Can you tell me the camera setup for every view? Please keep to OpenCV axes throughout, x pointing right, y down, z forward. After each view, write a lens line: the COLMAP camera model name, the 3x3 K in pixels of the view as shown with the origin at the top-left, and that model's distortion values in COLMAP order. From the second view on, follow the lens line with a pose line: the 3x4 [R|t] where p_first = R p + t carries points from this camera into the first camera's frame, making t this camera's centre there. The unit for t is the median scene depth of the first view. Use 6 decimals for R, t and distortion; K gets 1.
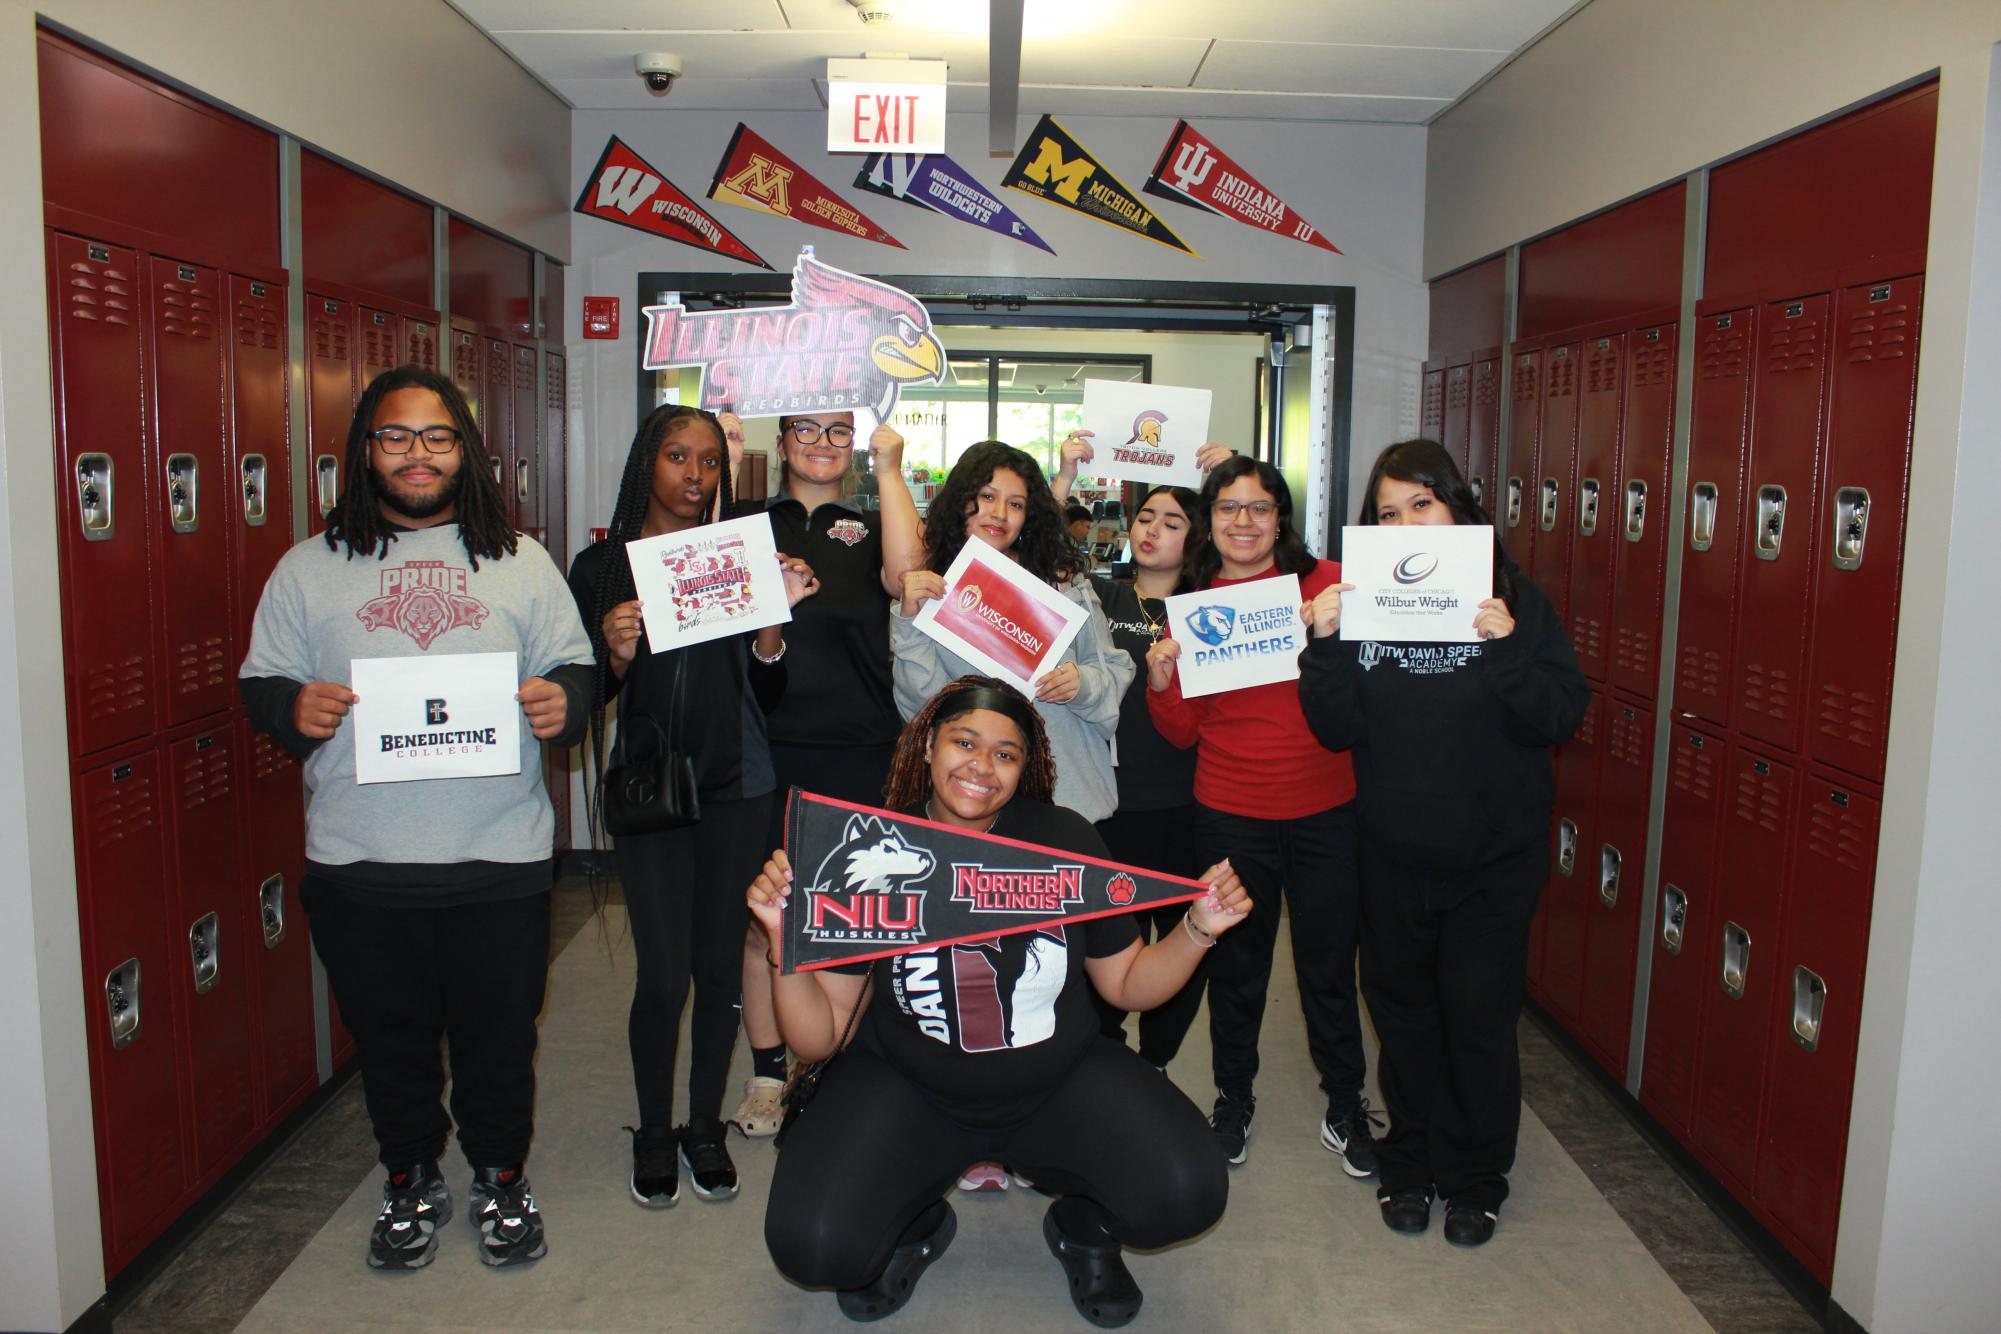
lens RADIAL K [[1691.6, 0, 991.2], [0, 1691.6, 672.6], [0, 0, 1]] dist [-0.158954, 0.151556]
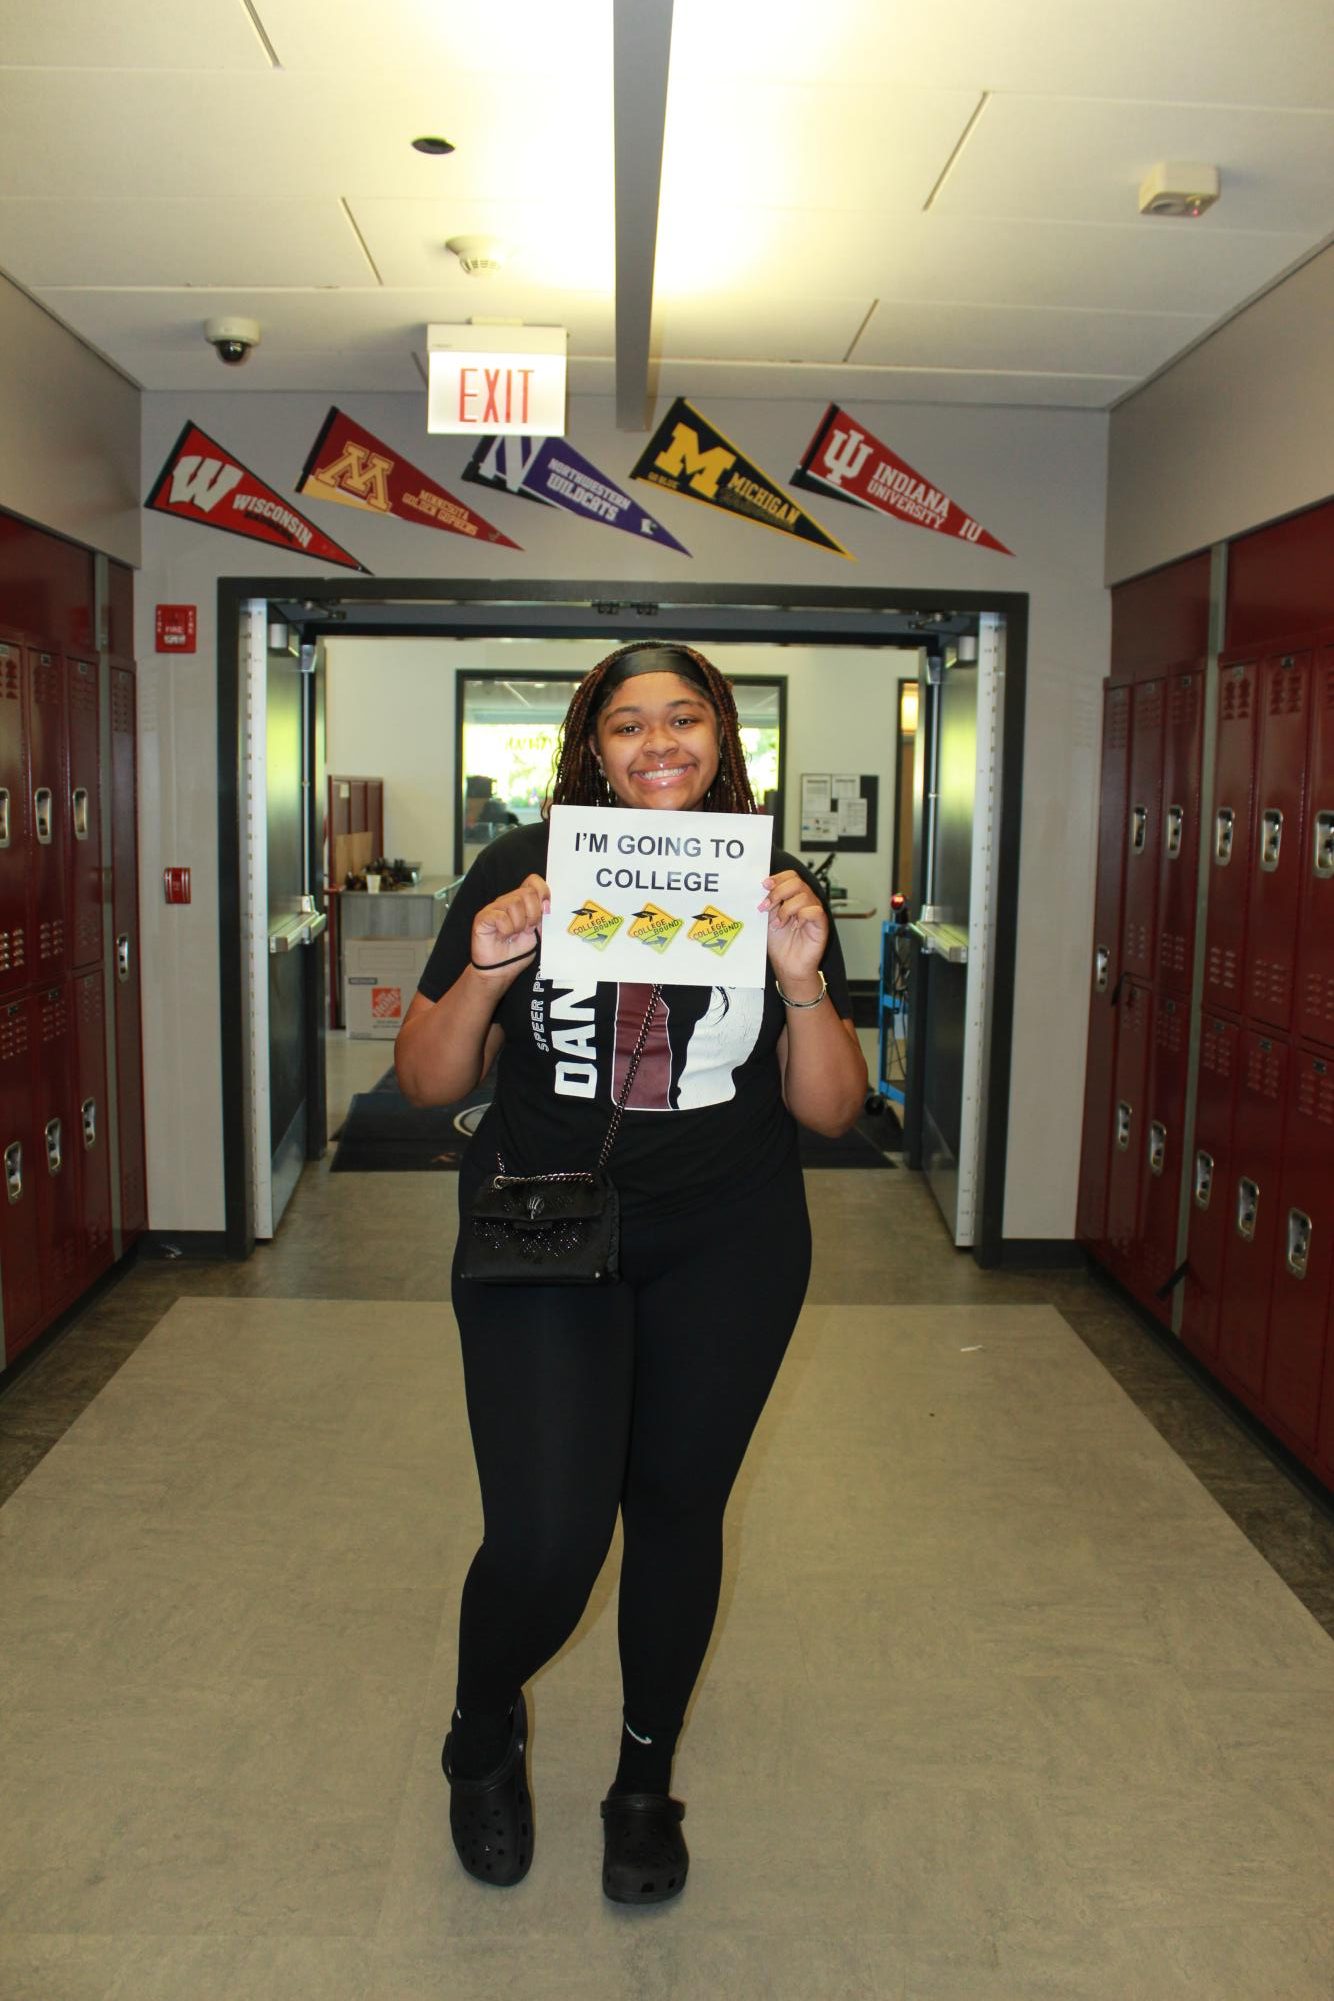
lens RADIAL K [[1701.9, 0, 660.7], [0, 1701.9, 1003.3], [0, 0, 1]] dist [-0.156810, 0.148854]
pose [[0.999698, -0.005354, 0.023987, -0.000216], [0.005302, 0.999983, 0.002215, -0.016470], [-0.023998, -0.002087, 0.999710, 0.117129]]
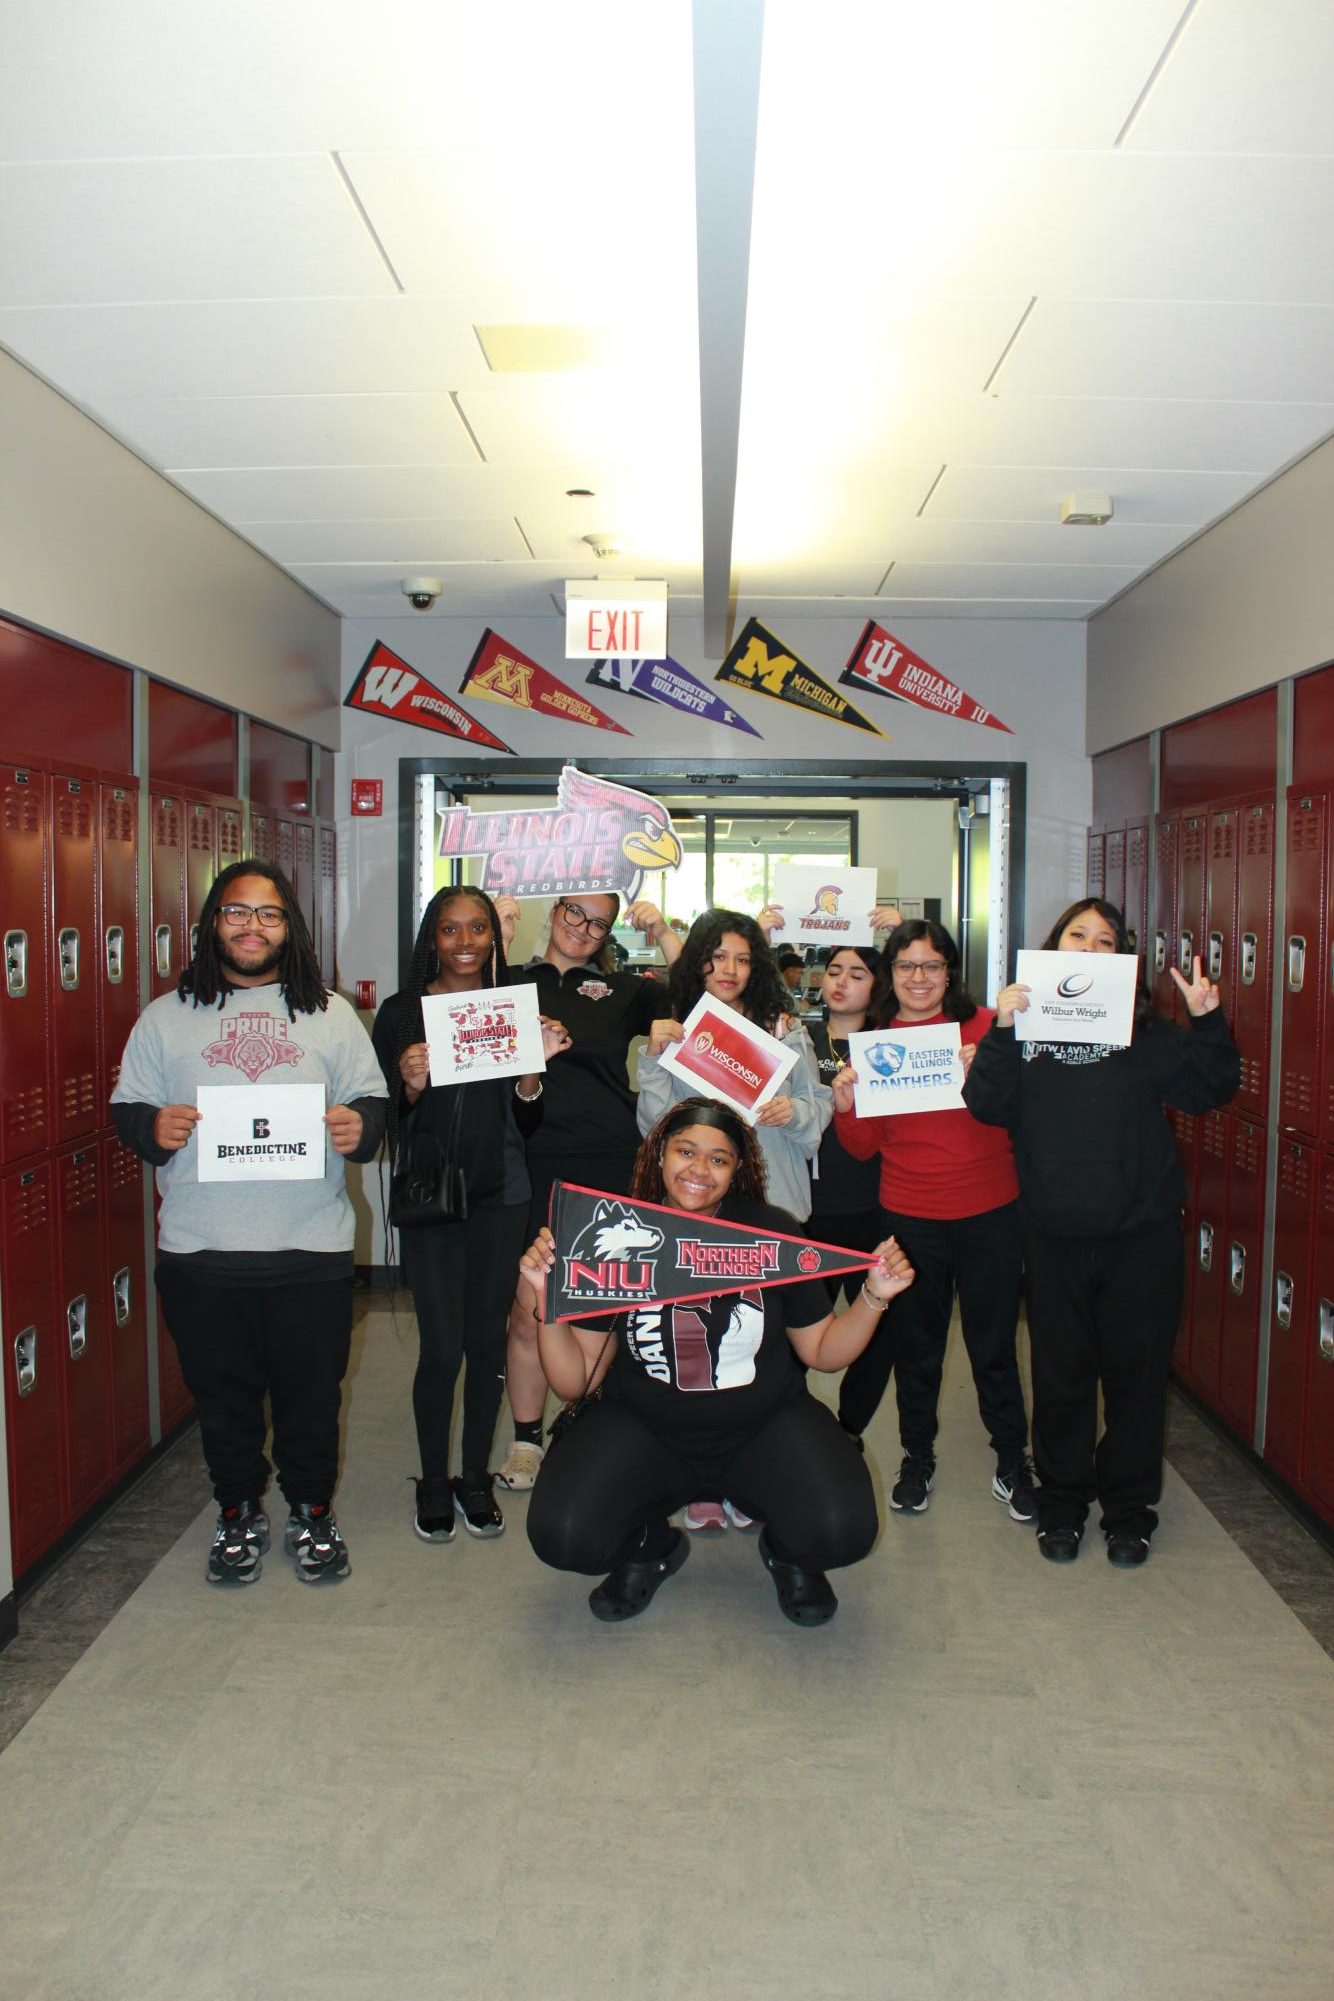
lens RADIAL K [[1672.3, 0, 656.7], [0, 1672.3, 994.3], [0, 0, 1]] dist [-0.161240, 0.138542]
pose [[0.999449, -0.009932, -0.031668, 0.000369], [0.007616, 0.997343, -0.072456, 0.006913], [0.032303, 0.072175, 0.996869, -0.129541]]
